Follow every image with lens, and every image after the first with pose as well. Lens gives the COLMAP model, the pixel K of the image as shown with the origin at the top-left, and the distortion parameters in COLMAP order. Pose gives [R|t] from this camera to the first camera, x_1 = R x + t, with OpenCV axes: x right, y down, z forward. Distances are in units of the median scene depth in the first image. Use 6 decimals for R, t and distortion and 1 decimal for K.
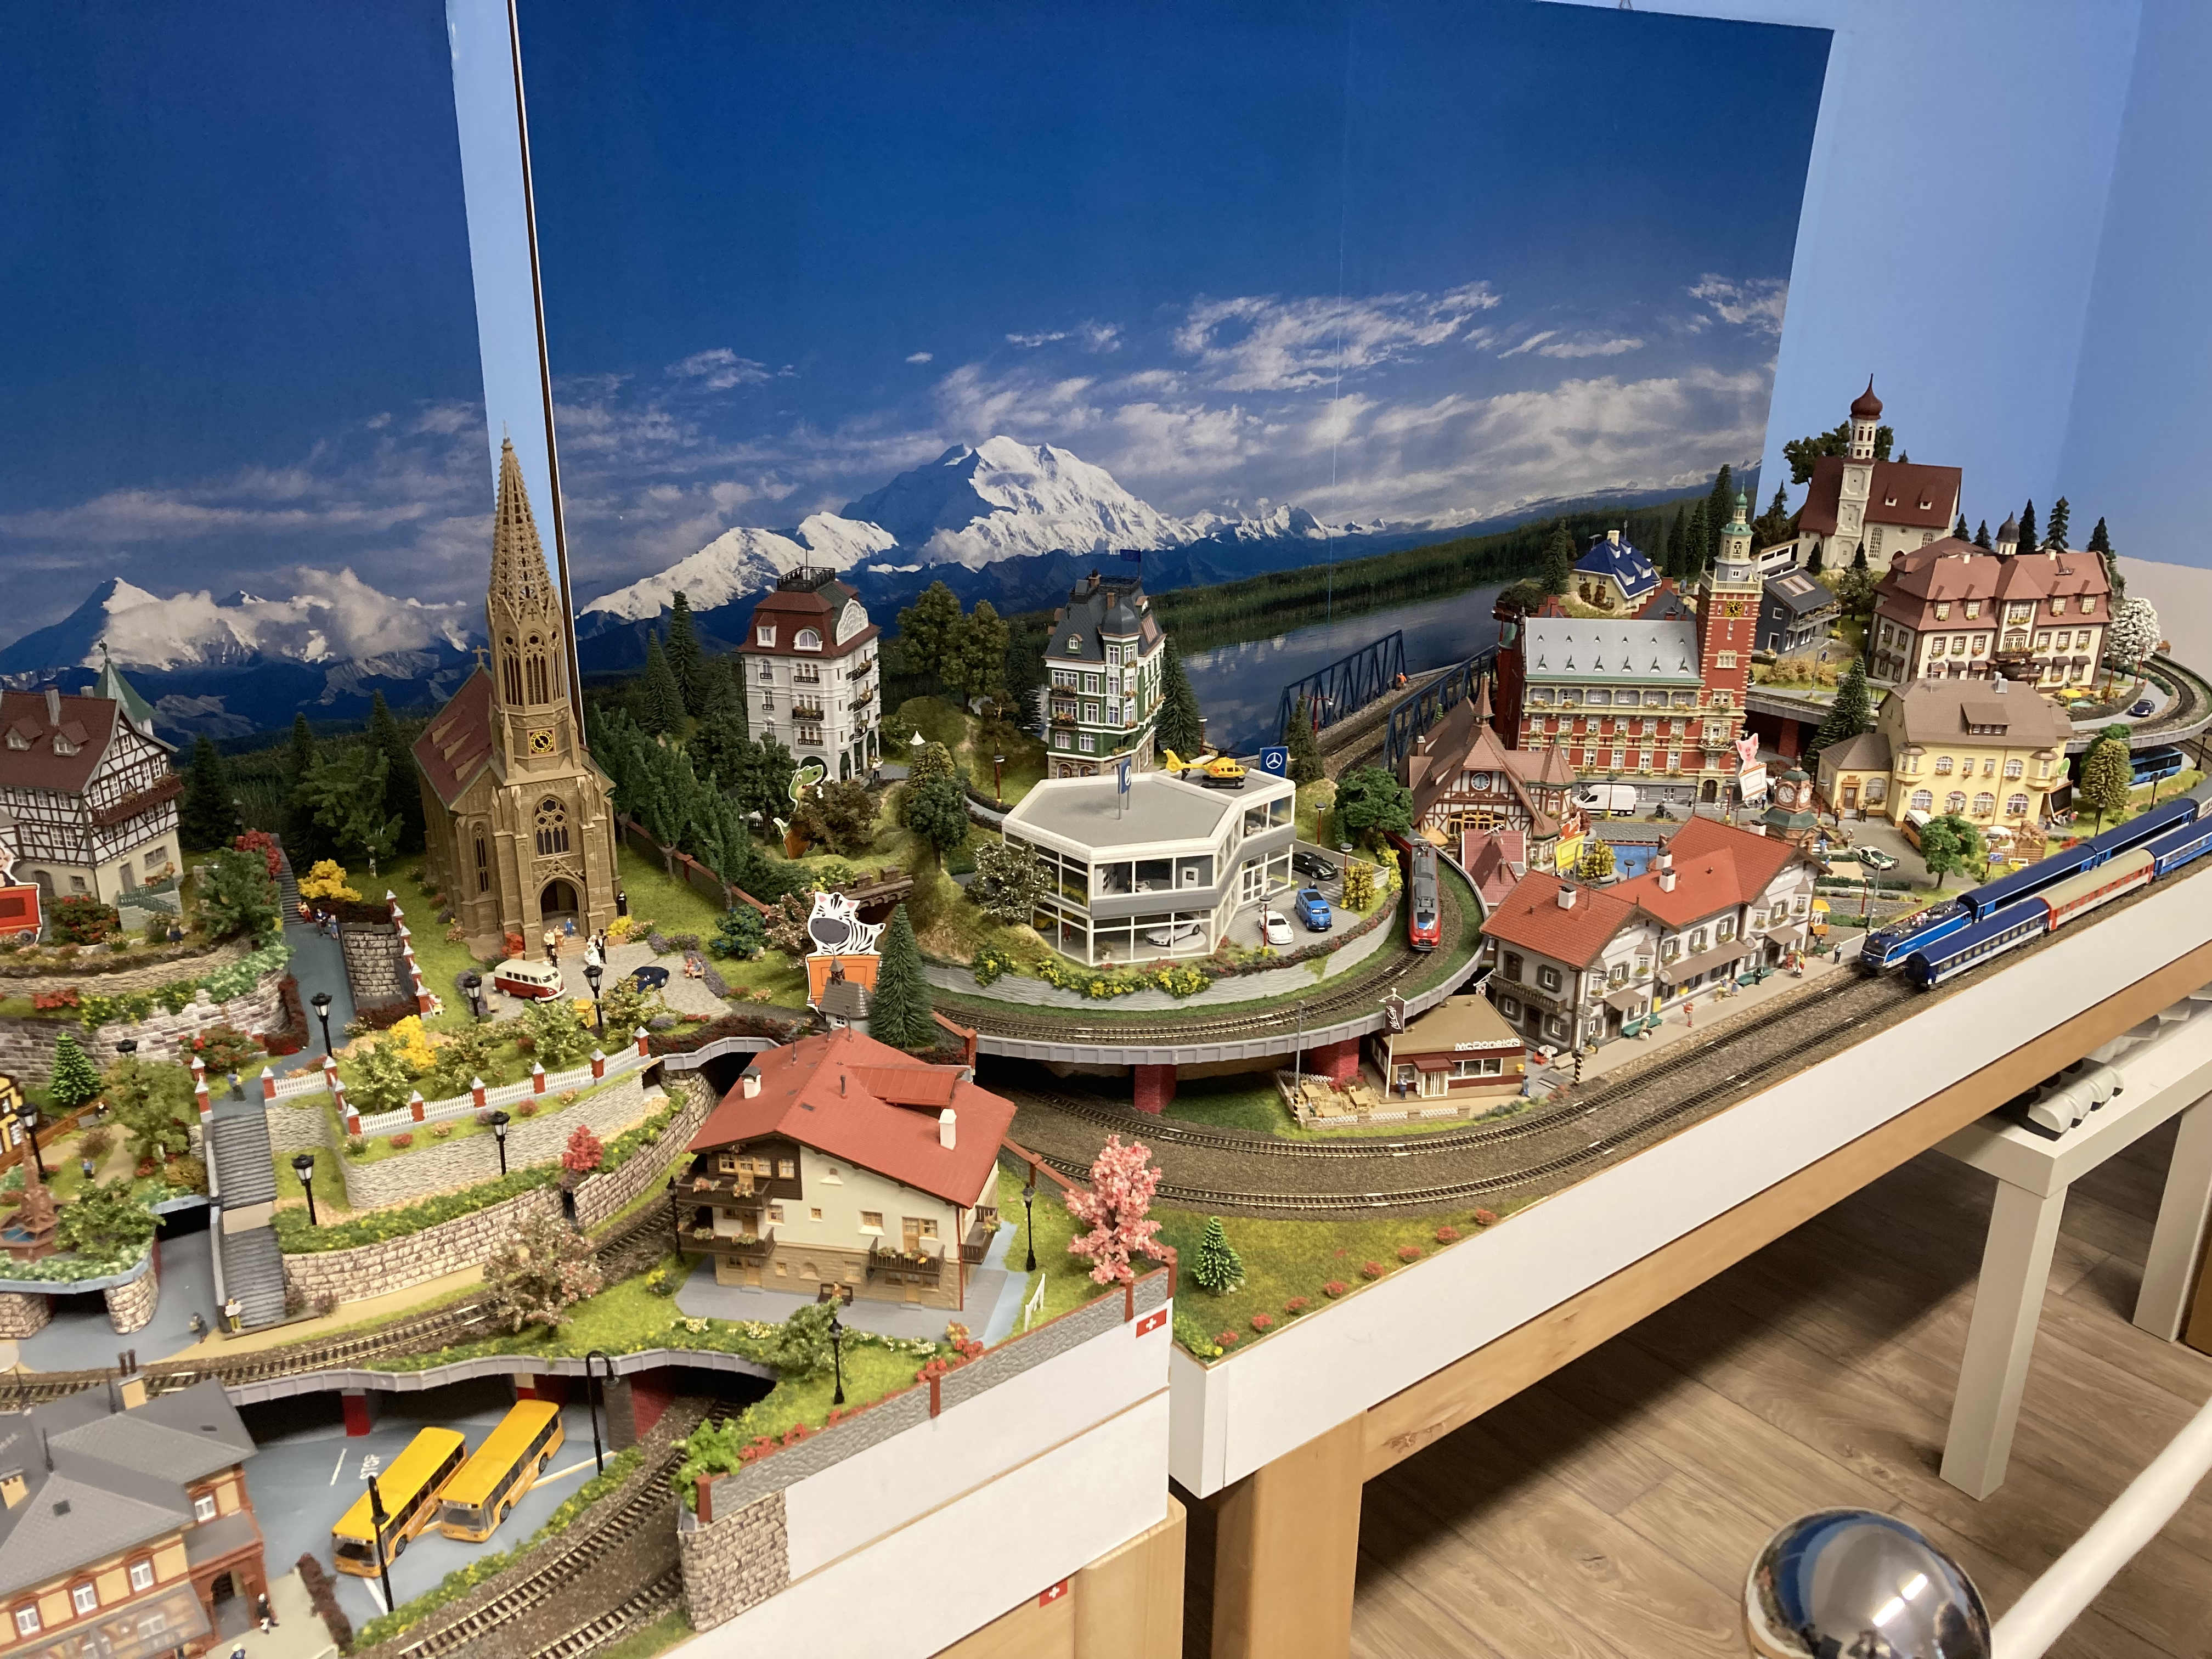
lens RADIAL K [[1791.2, 0, 1110.9], [0, 1791.2, 834.8], [0, 0, 1]] dist [0.013194, 0.026813]
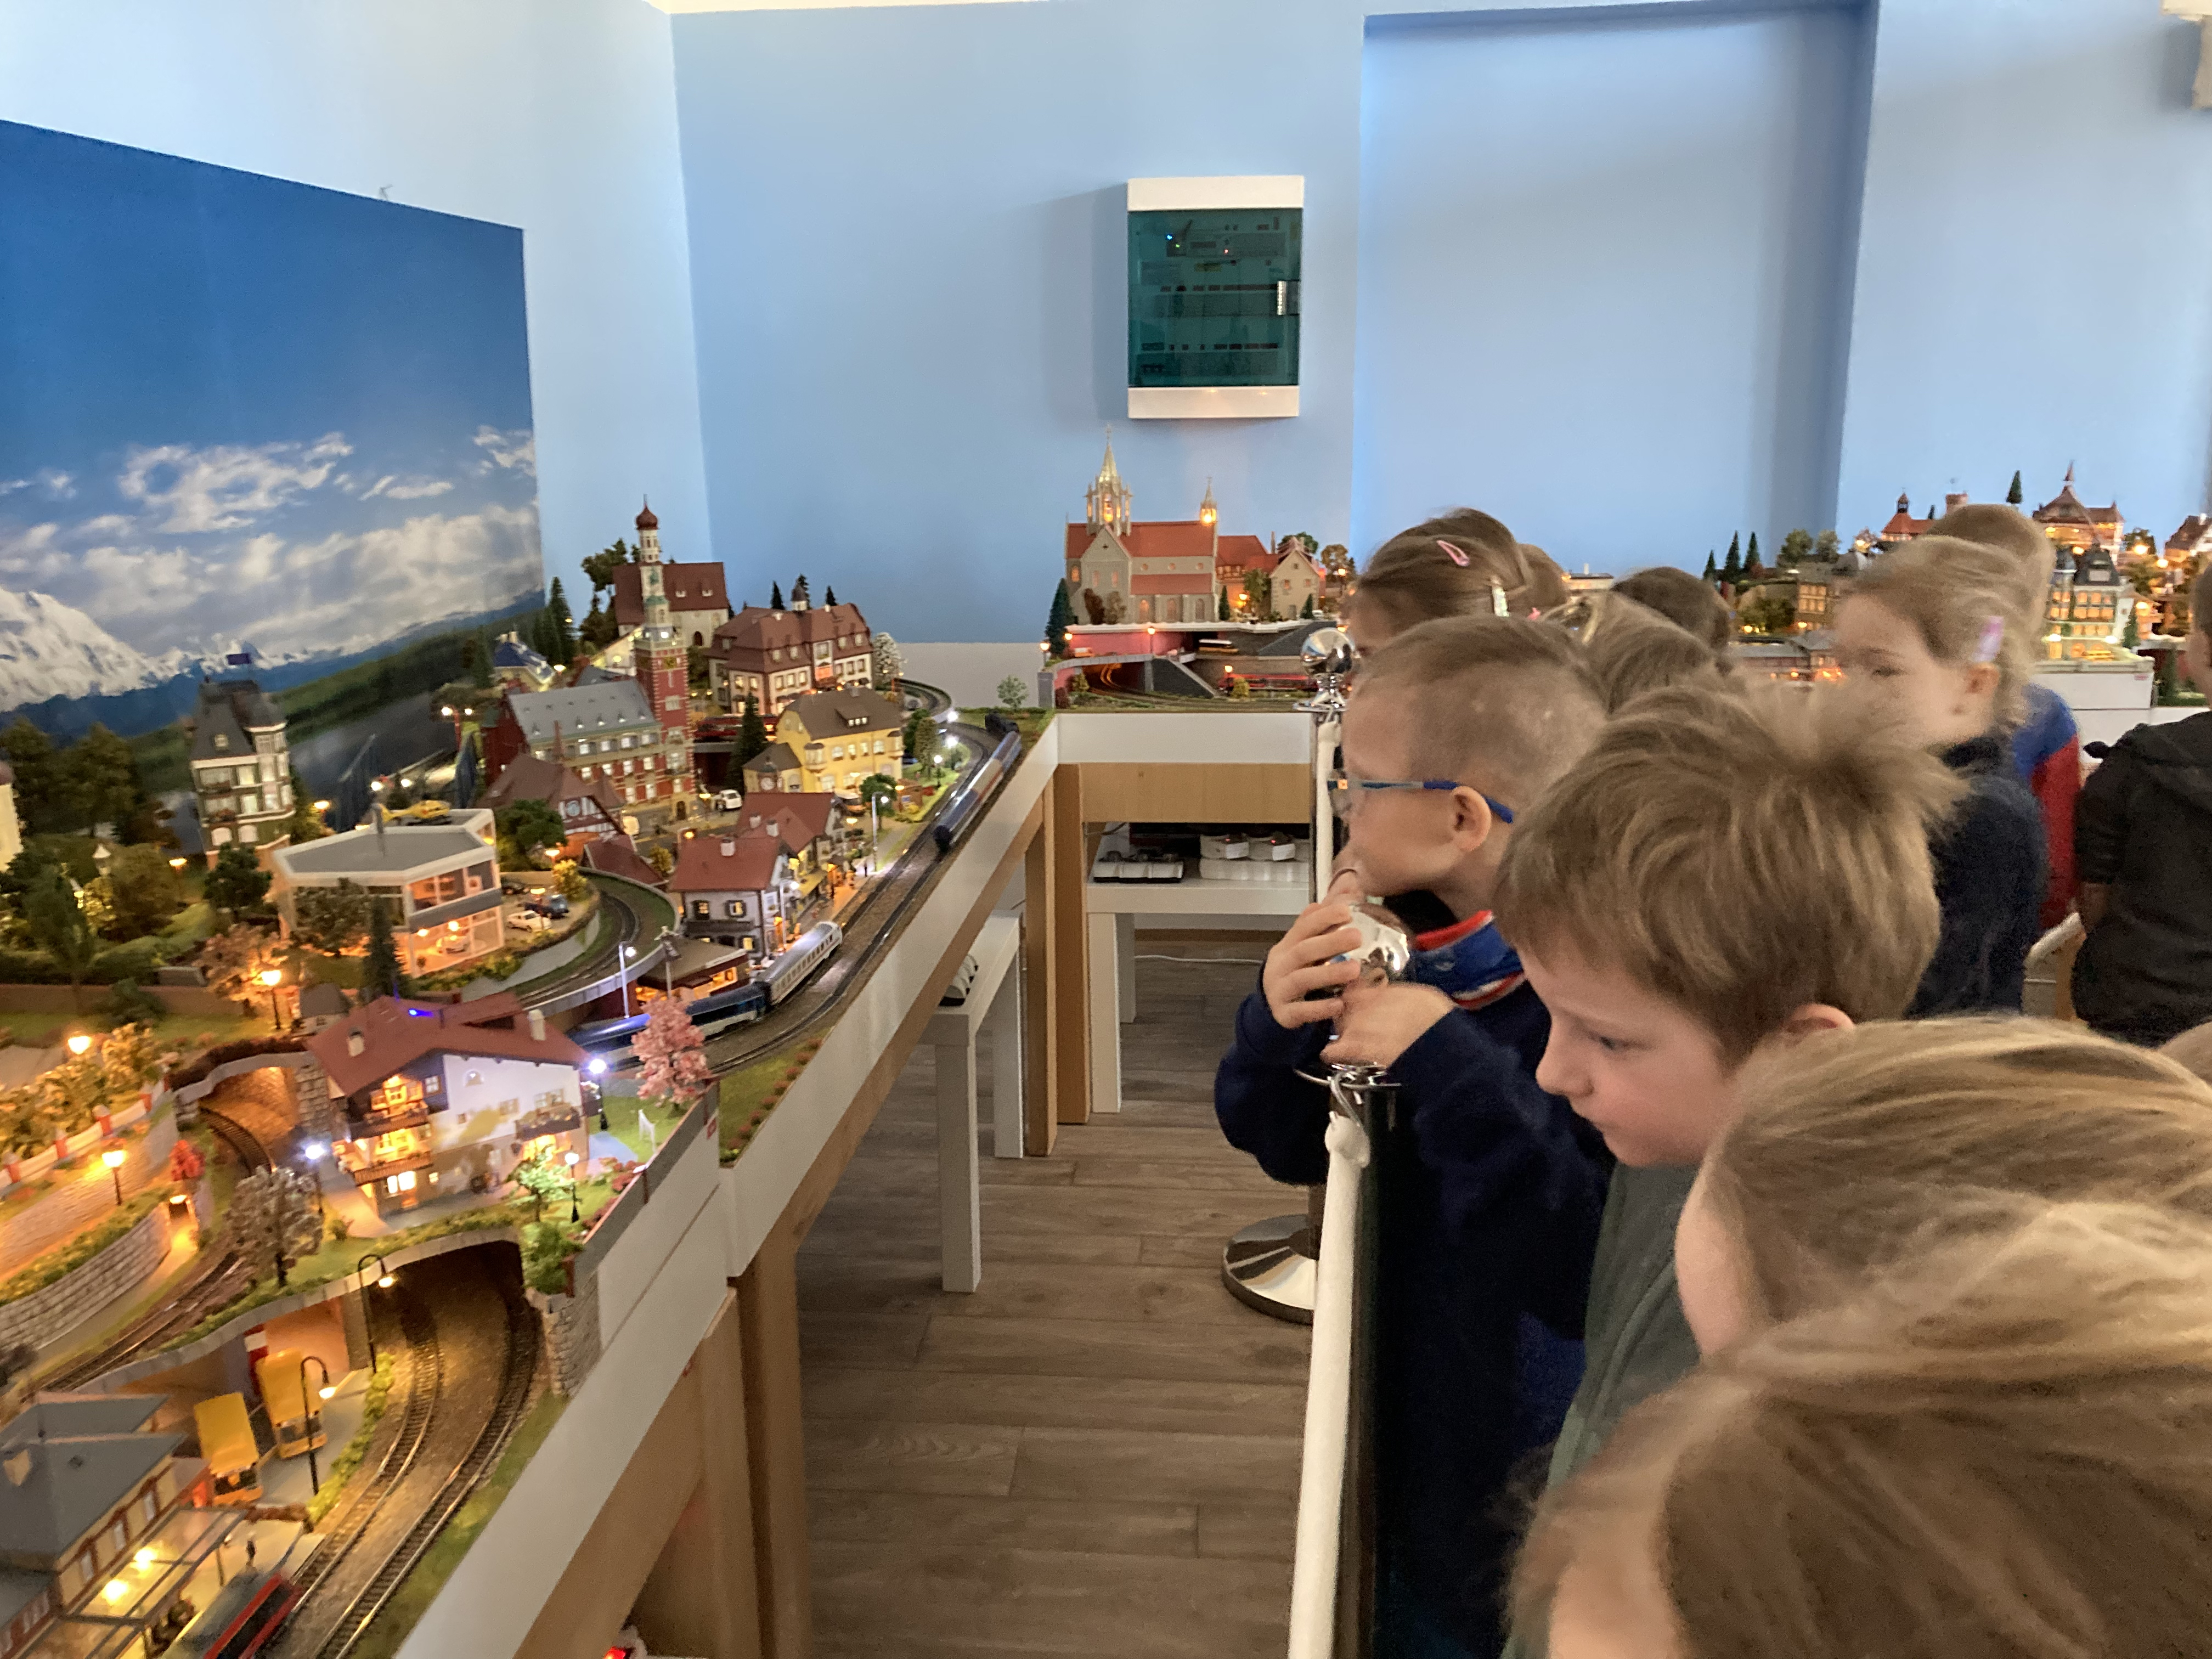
lens RADIAL K [[1791.2, 0, 1109.0], [0, 1791.2, 842.9], [0, 0, 1]] dist [0.013194, 0.026813]
pose [[0.696253, -0.201582, 0.688909, -0.304116], [0.272730, 0.962073, 0.005875, 0.067276], [-0.663965, 0.183796, 0.724824, -0.091028]]
